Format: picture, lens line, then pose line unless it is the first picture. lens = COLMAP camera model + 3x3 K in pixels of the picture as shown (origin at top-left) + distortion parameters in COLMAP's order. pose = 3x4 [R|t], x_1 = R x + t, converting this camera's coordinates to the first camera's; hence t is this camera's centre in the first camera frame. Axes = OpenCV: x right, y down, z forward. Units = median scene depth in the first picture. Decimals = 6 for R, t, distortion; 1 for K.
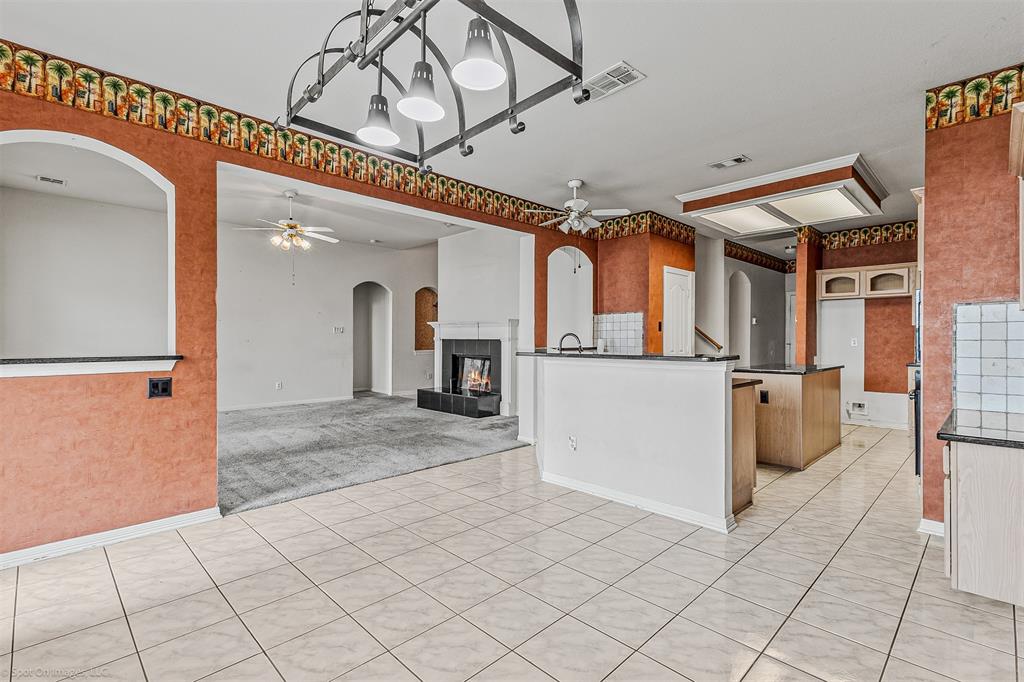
lens RADIAL K [[469.5, 0, 512.0], [0, 469.5, 341.0], [0, 0, 1]] dist [0.003231, 0.000242]
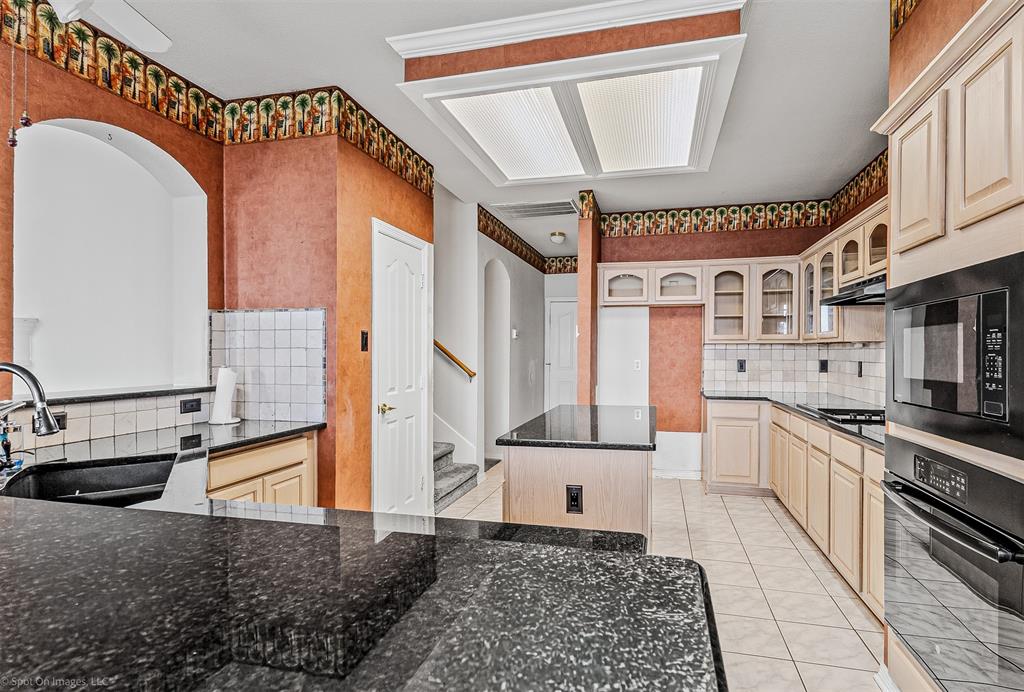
lens RADIAL K [[517.8, 0, 528.0], [0, 517.8, 356.5], [0, 0, 1]] dist [0.041055, 0.000089]
pose [[0.855036, -0.003525, 0.518557, 0.172714], [0.000666, 0.999984, 0.005699, -0.017102], [-0.518569, -0.004528, 0.855024, 0.432942]]
